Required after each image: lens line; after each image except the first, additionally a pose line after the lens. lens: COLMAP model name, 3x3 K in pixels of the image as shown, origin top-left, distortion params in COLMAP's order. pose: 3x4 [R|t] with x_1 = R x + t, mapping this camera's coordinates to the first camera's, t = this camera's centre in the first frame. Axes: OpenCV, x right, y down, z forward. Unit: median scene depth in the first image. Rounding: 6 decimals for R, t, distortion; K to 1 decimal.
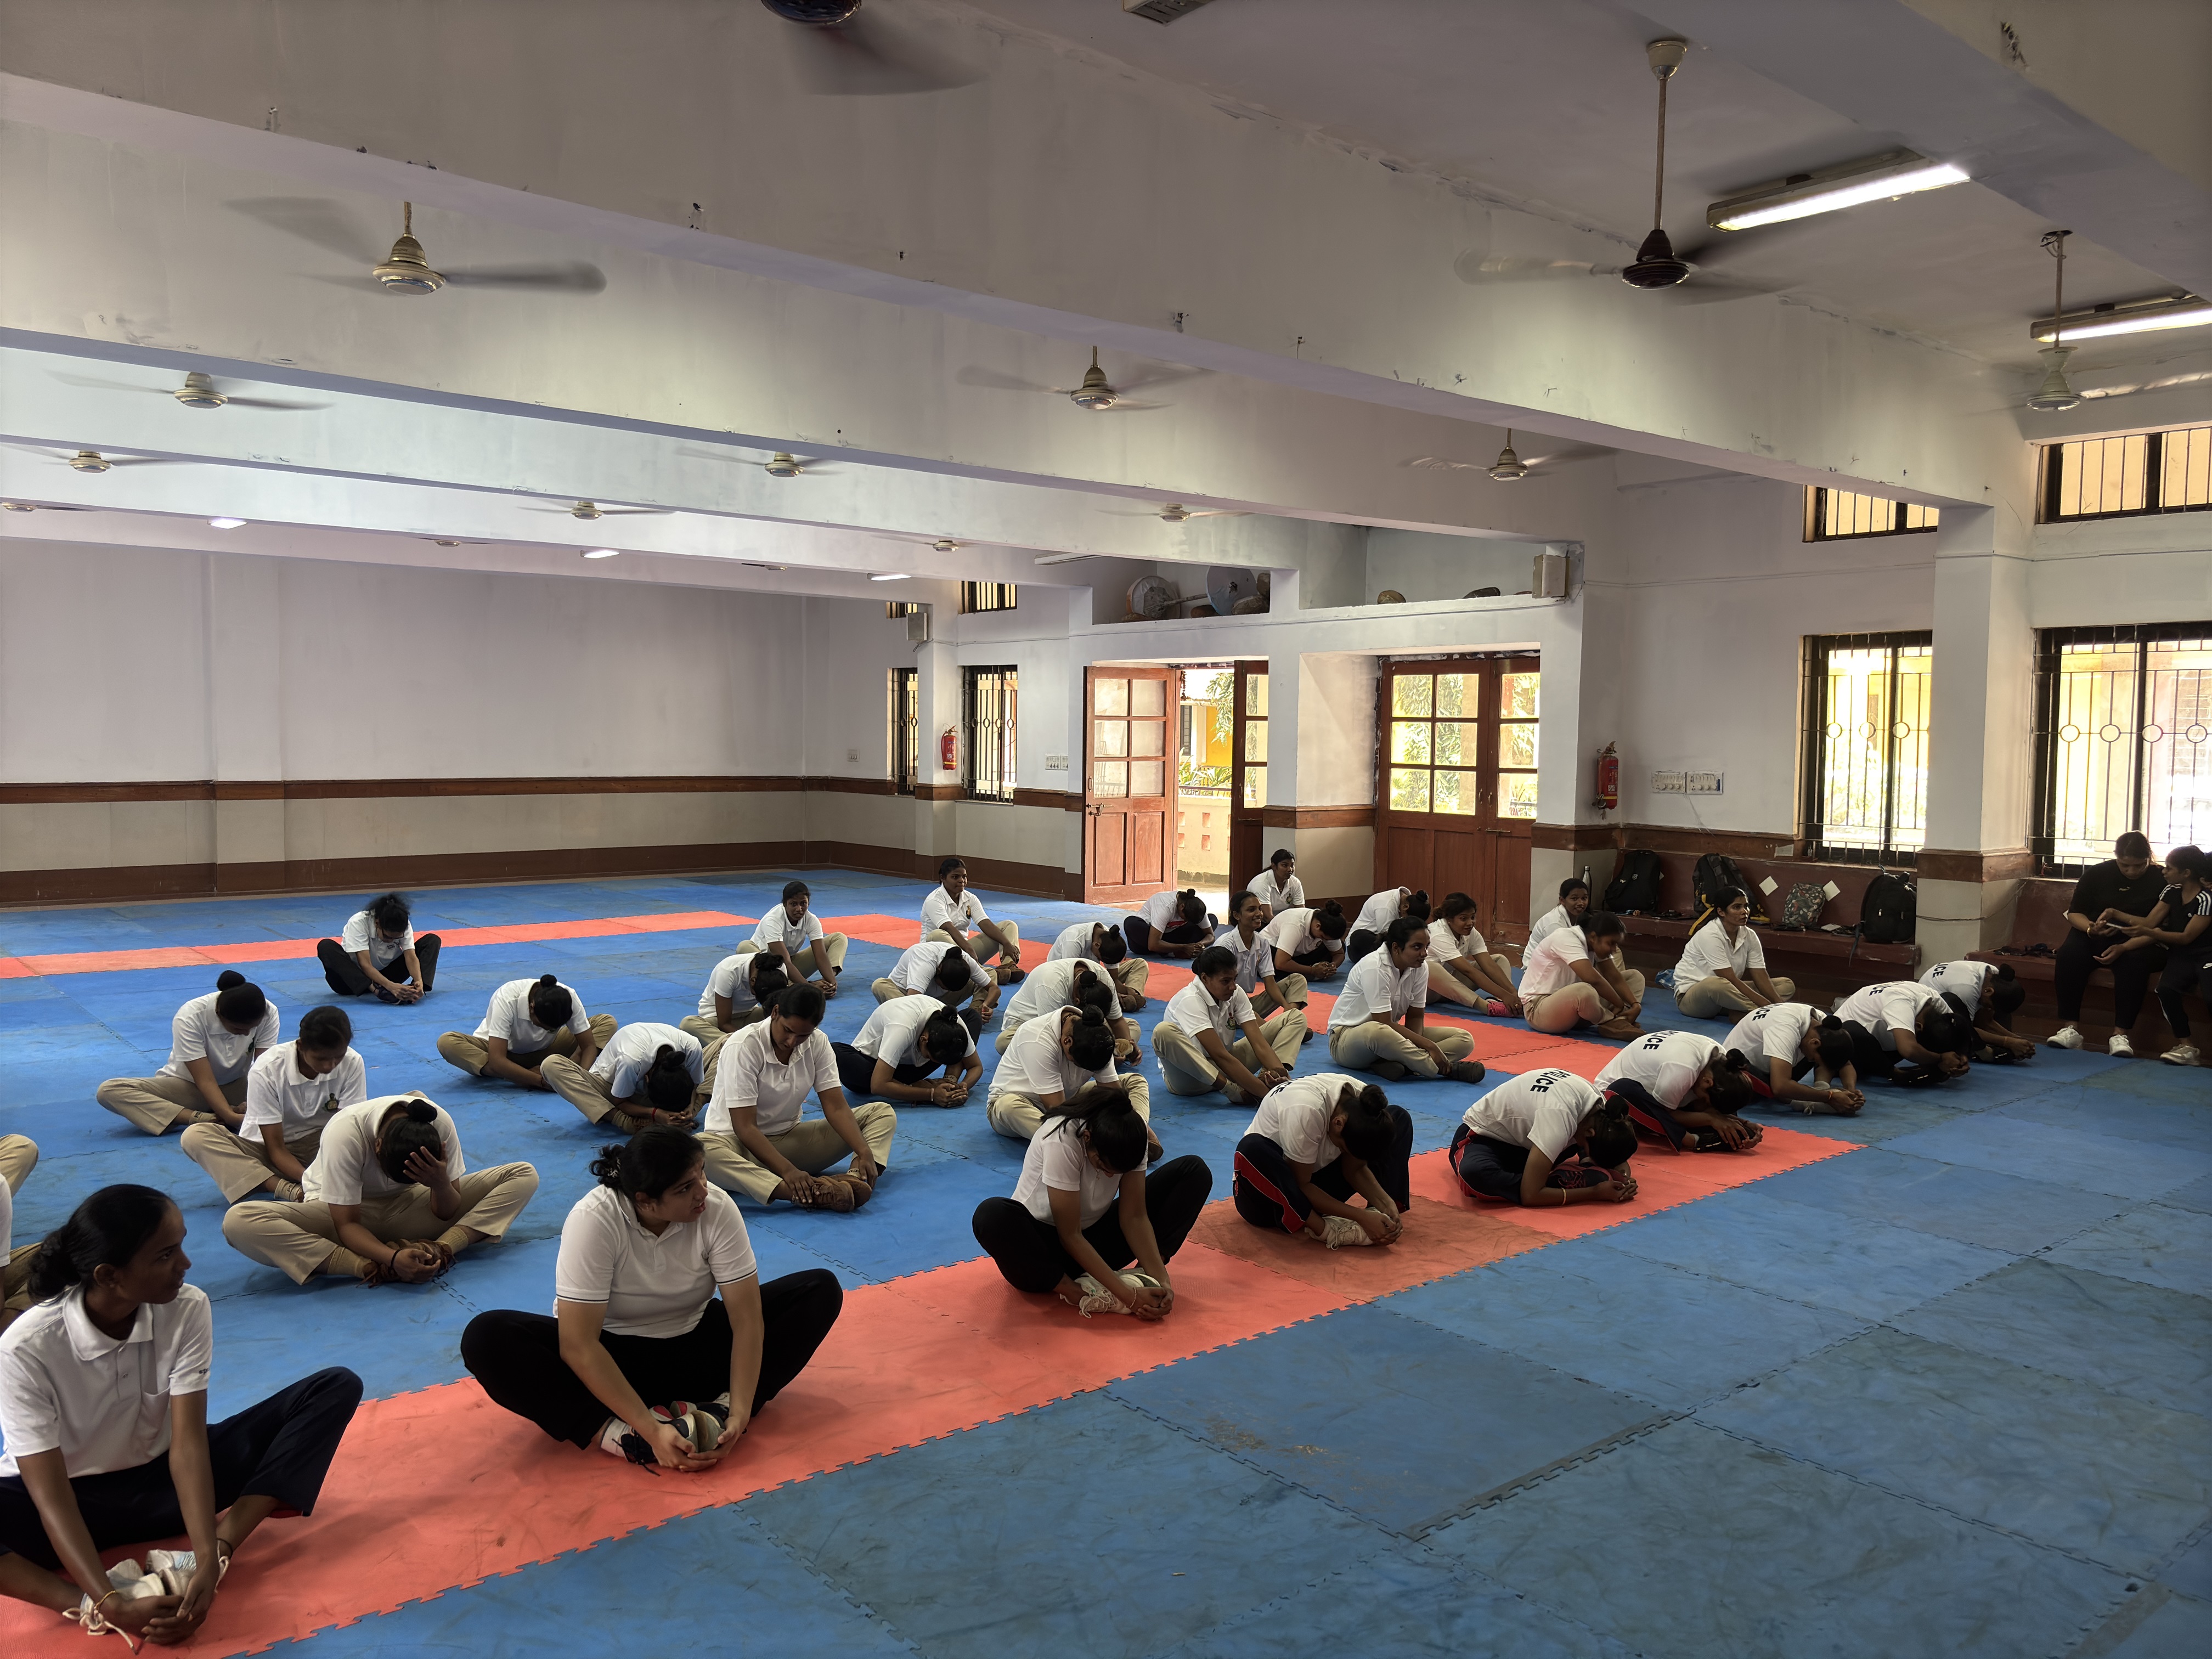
lens RADIAL K [[1673.0, 0, 1106.0], [0, 1673.0, 829.5], [0, 0, 1]] dist [0.049118, -0.047116]
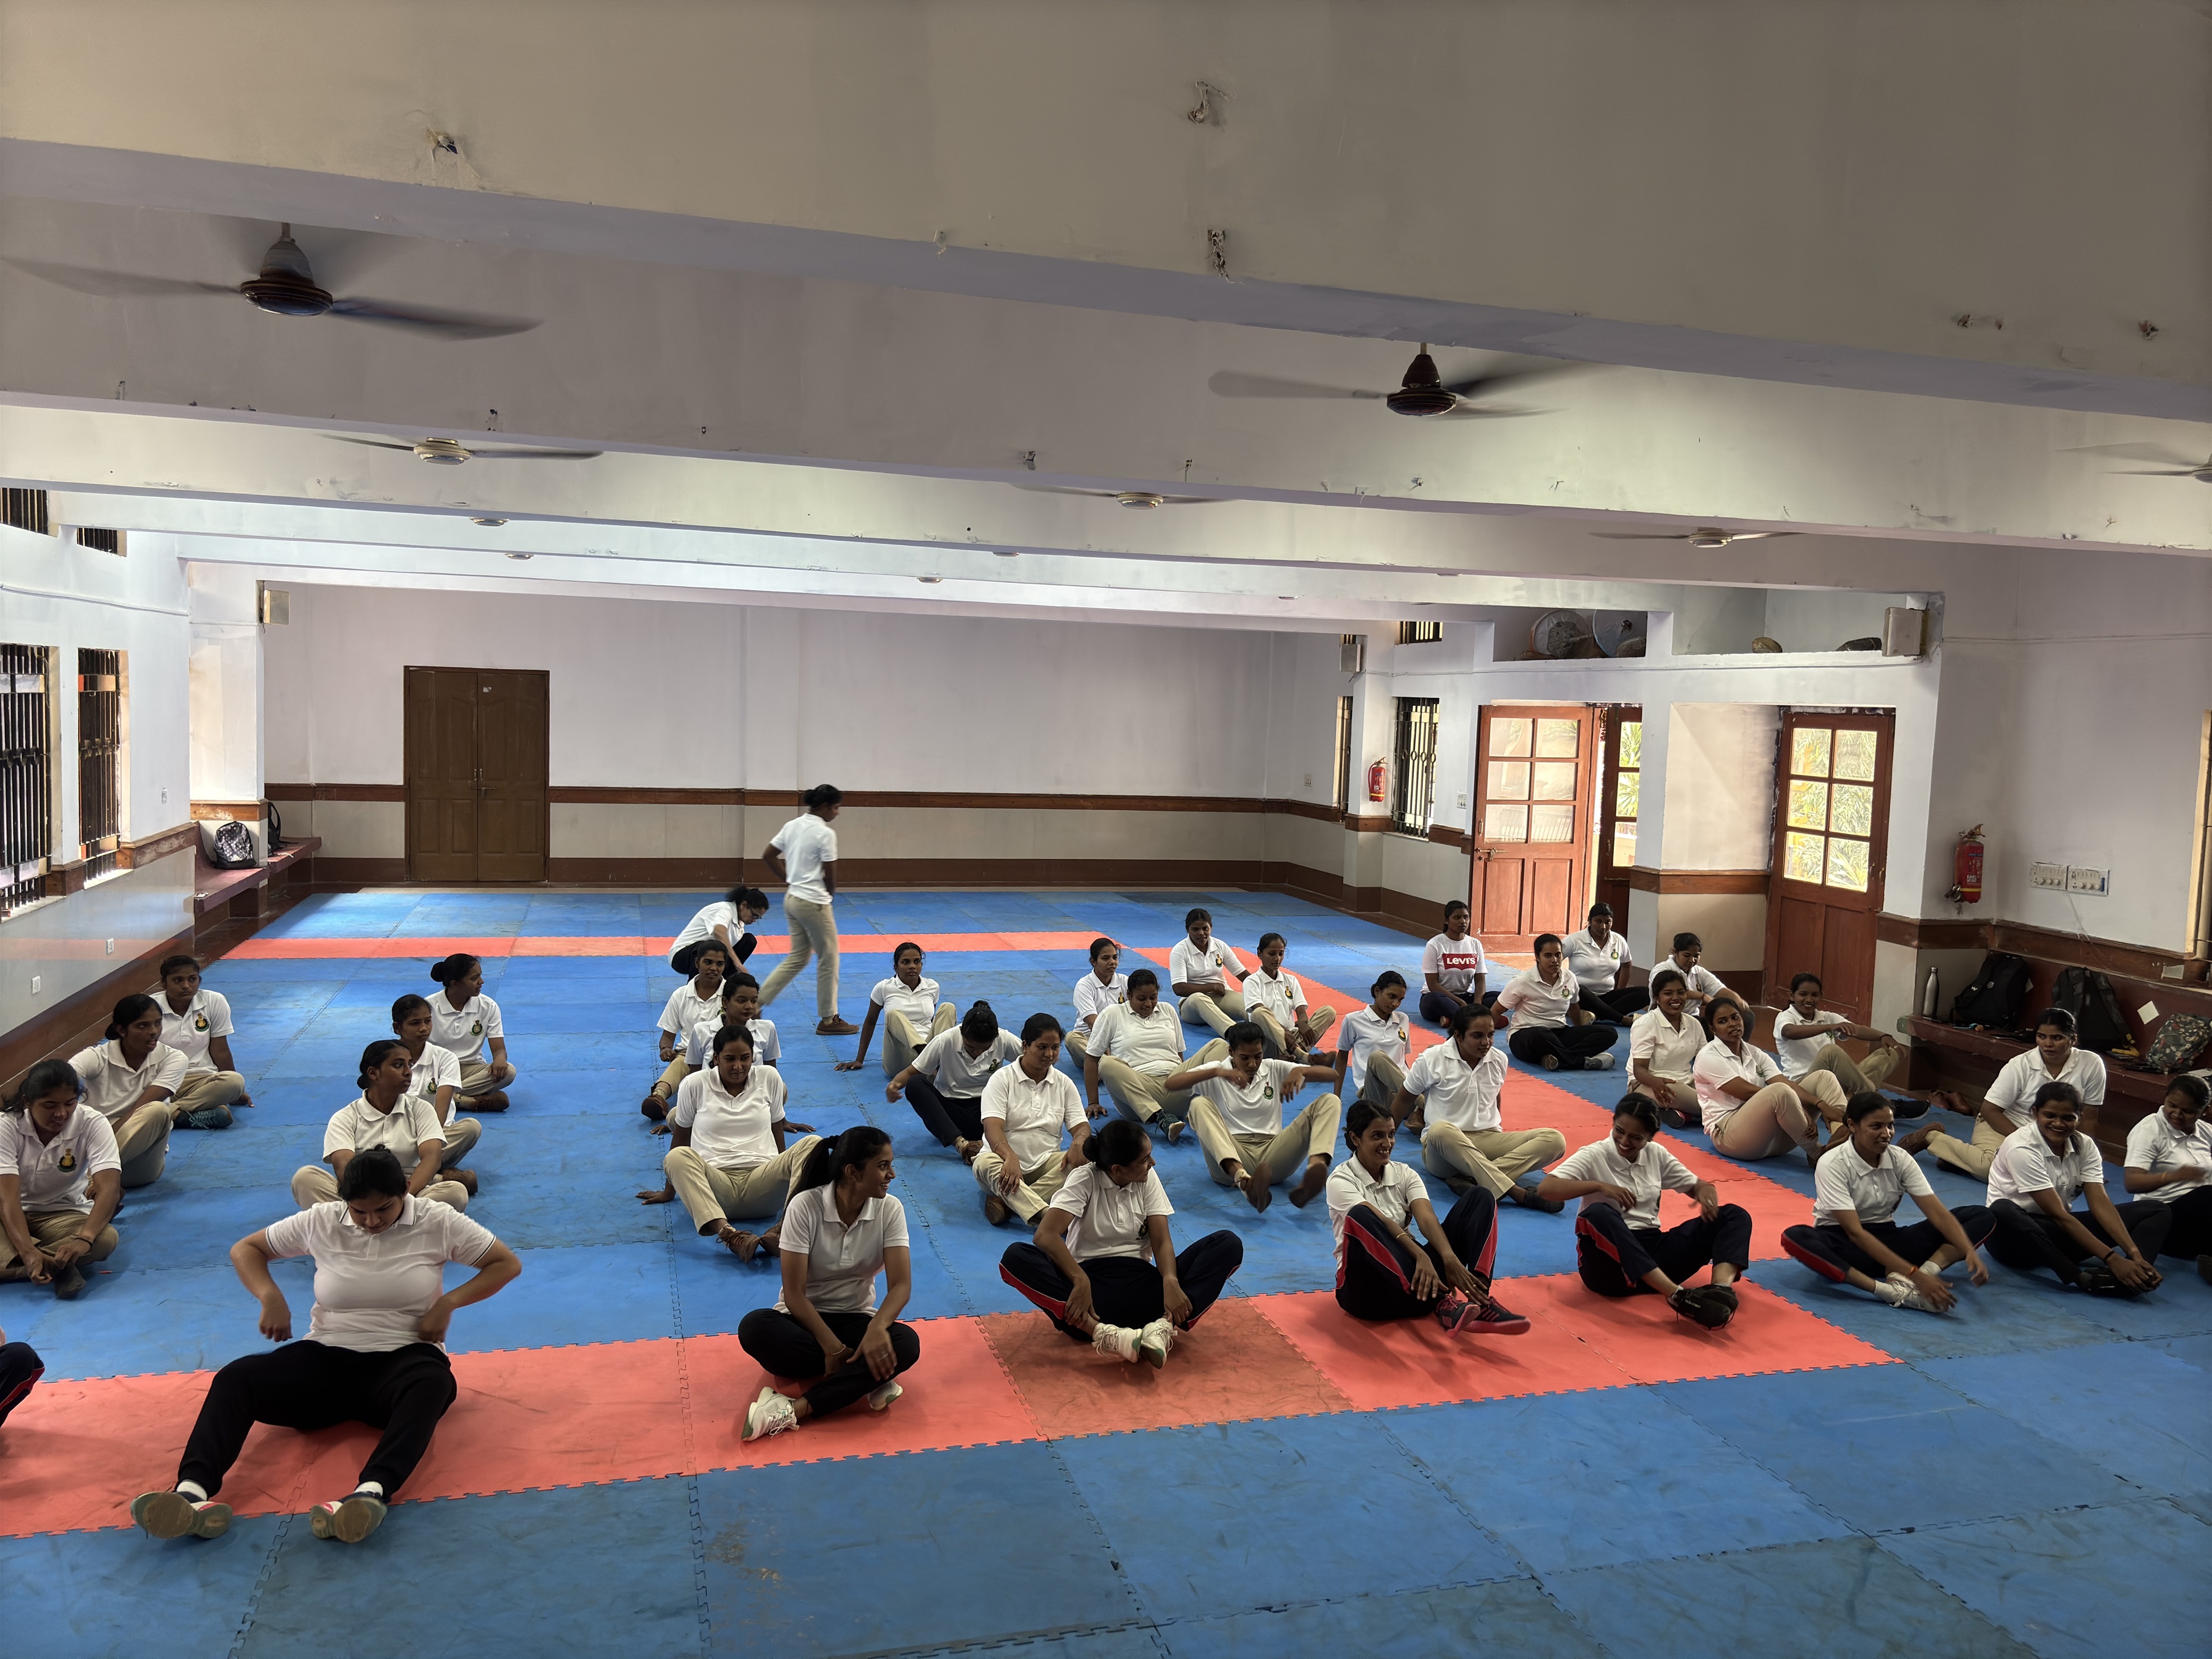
lens RADIAL K [[1673.0, 0, 1106.0], [0, 1673.0, 829.5], [0, 0, 1]] dist [0.049118, -0.047116]
pose [[0.915734, 0.050921, -0.398545, 0.238248], [-0.047943, 0.998698, 0.017444, -0.043522], [0.398914, 0.003134, 0.916983, 0.034852]]
